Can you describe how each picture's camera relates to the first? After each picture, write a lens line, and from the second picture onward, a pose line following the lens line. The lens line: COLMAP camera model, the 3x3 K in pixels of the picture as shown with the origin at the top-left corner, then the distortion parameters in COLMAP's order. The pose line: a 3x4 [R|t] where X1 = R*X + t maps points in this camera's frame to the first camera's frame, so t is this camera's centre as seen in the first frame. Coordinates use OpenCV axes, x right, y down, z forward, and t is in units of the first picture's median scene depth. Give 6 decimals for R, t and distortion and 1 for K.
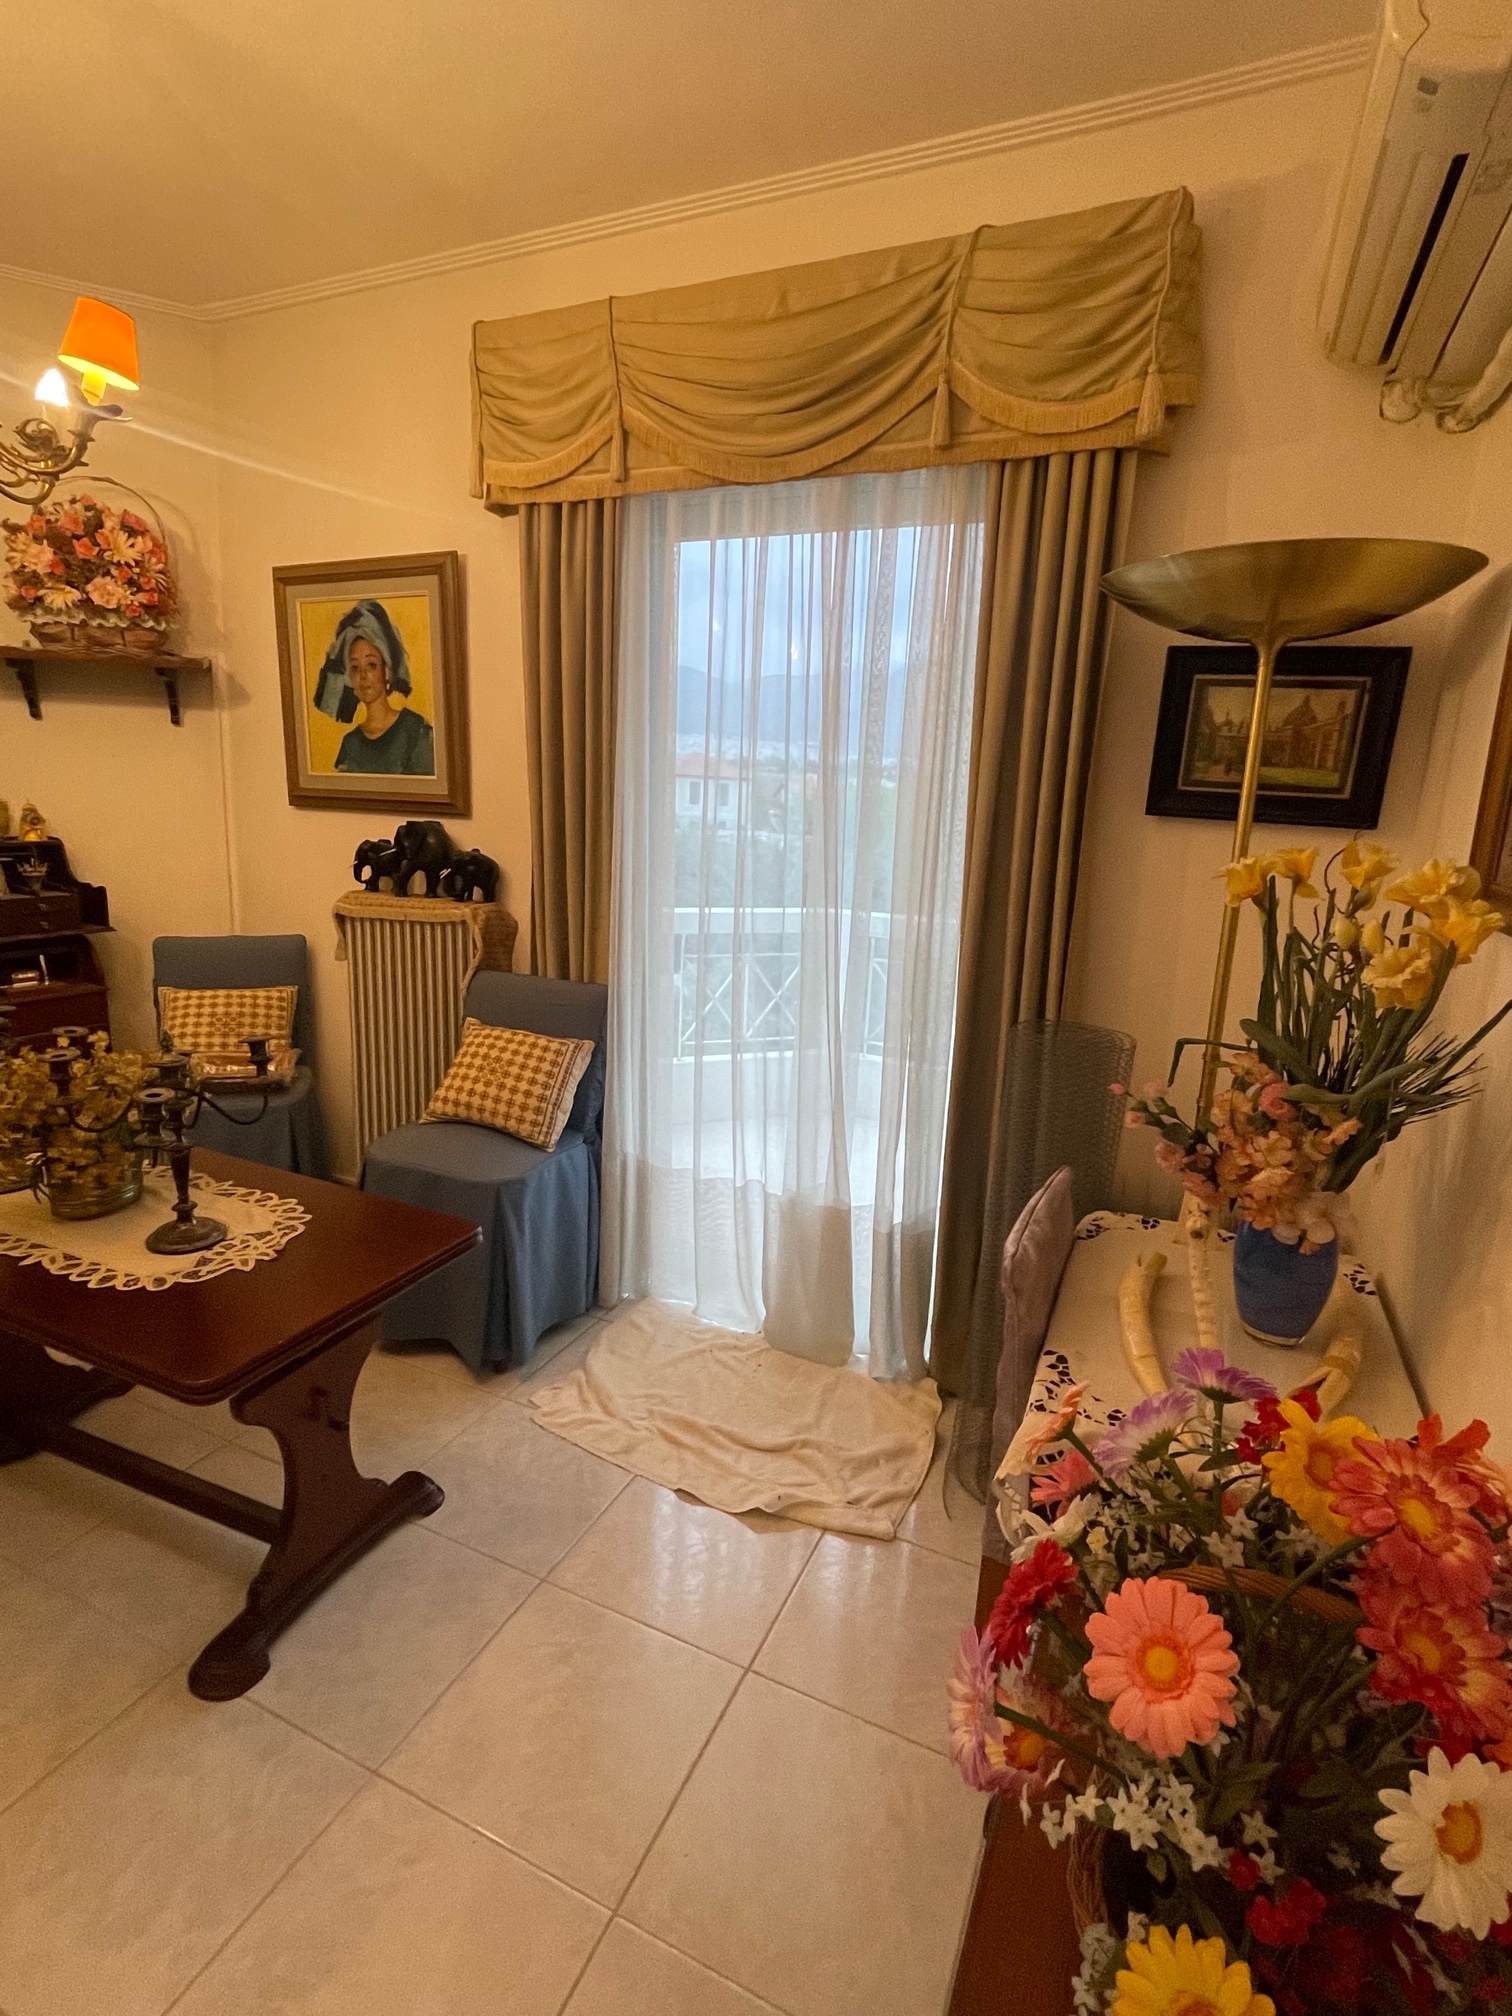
lens RADIAL K [[1008.5, 0, 742.0], [0, 1008.5, 1002.4], [0, 0, 1]] dist [-0.003265, -0.002170]
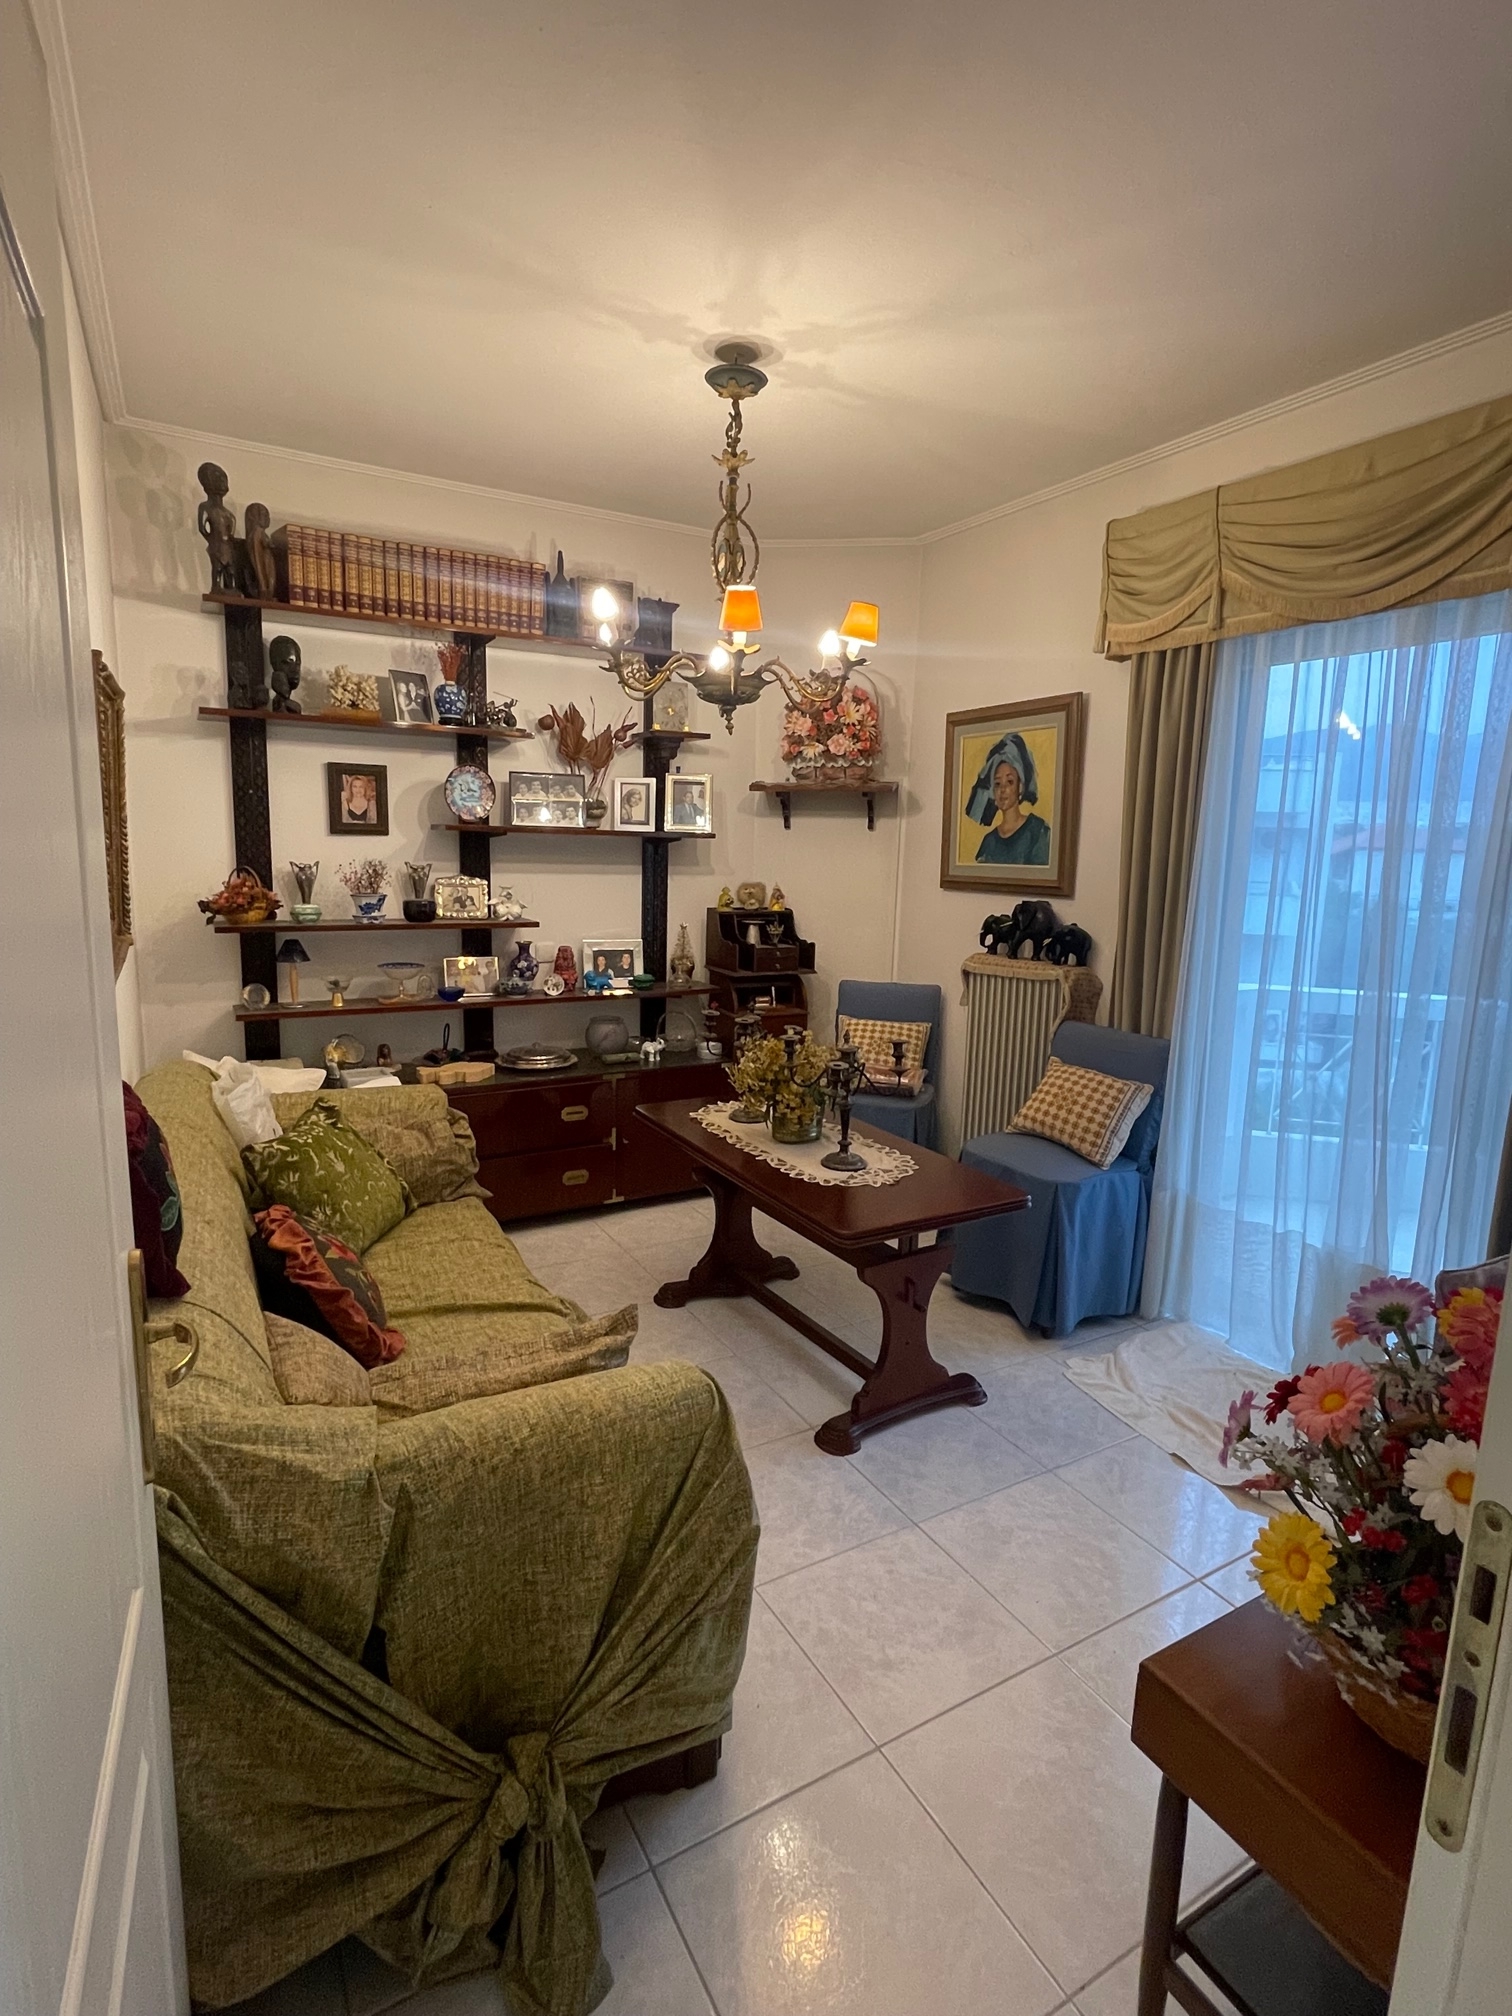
lens RADIAL K [[1008.5, 0, 753.3], [0, 1008.5, 999.3], [0, 0, 1]] dist [-0.003265, -0.002170]
pose [[0.820665, 0.069685, -0.567145, 0.138600], [-0.113752, 0.992594, -0.042639, 0.042960], [0.559973, 0.099506, 0.822513, -0.266088]]
